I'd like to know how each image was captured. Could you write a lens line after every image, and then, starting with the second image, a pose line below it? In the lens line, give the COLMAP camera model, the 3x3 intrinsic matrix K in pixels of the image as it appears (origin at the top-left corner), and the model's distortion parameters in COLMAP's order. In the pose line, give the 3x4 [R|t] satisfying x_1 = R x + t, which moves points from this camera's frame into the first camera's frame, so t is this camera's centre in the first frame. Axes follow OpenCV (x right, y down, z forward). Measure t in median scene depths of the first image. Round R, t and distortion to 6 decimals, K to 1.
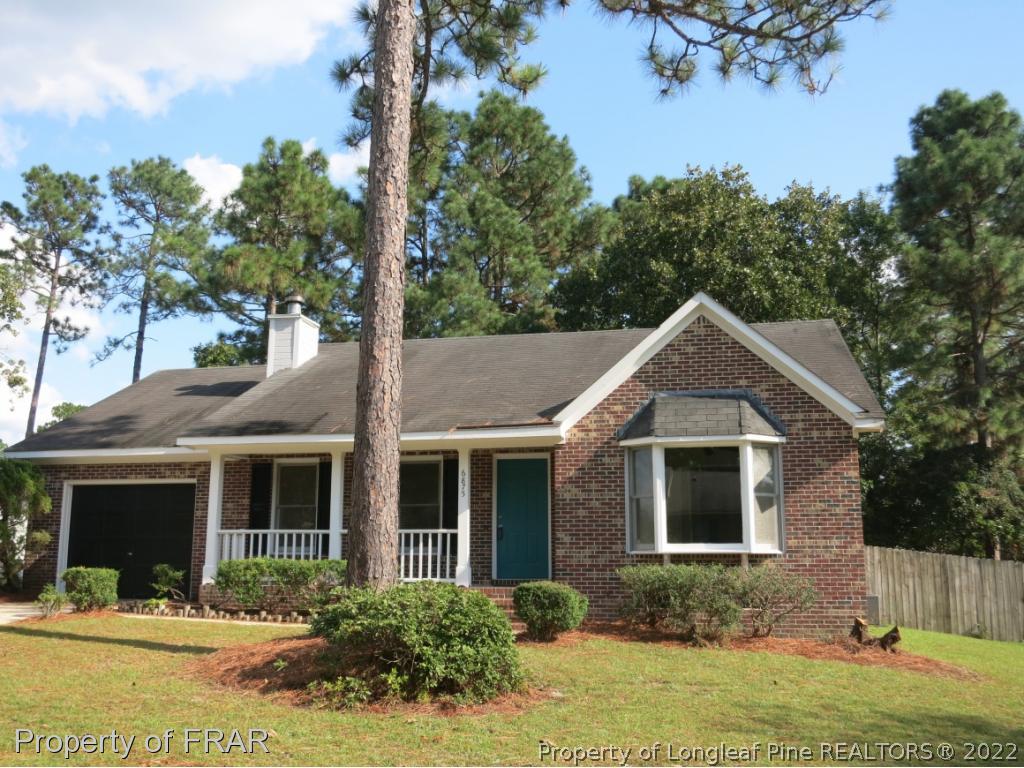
lens RADIAL K [[978.2, 0, 512.0], [0, 978.2, 384.0], [0, 0, 1]] dist [-0.019722, -0.000508]
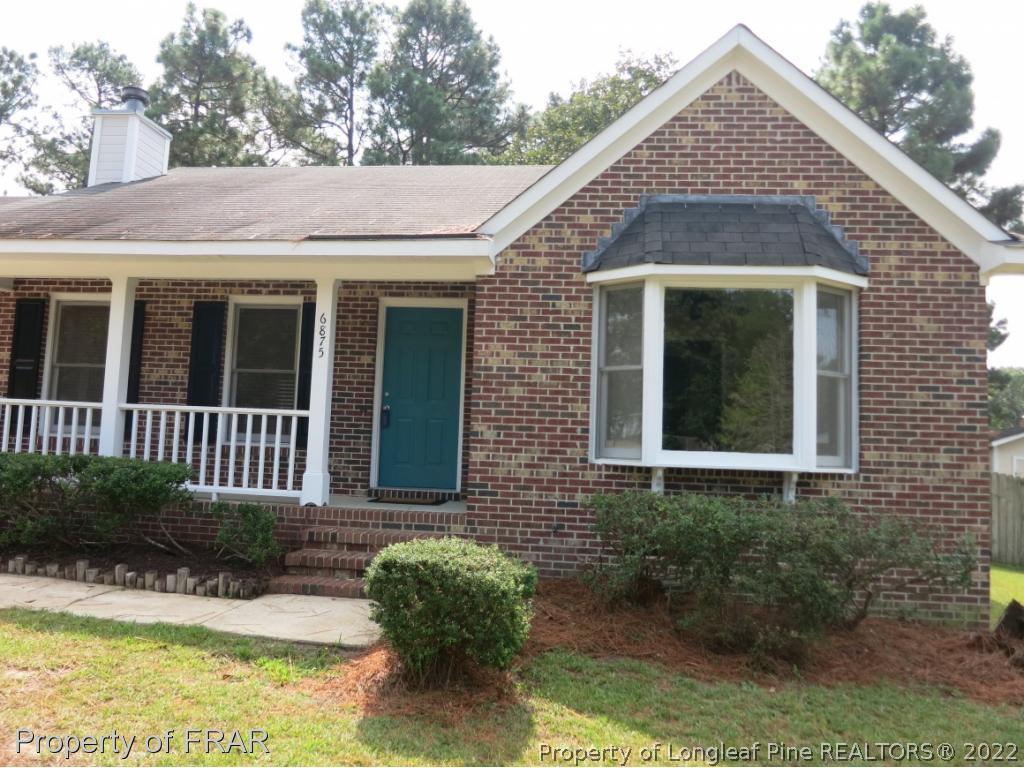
lens RADIAL K [[739.3, 0, 512.0], [0, 739.3, 384.0], [0, 0, 1]] dist [-0.051424, 0.013231]
pose [[0.993345, 0.042735, 0.106951, 0.020293], [-0.054492, 0.992488, 0.109538, 0.078561], [-0.101466, -0.114637, 0.988212, 0.560195]]
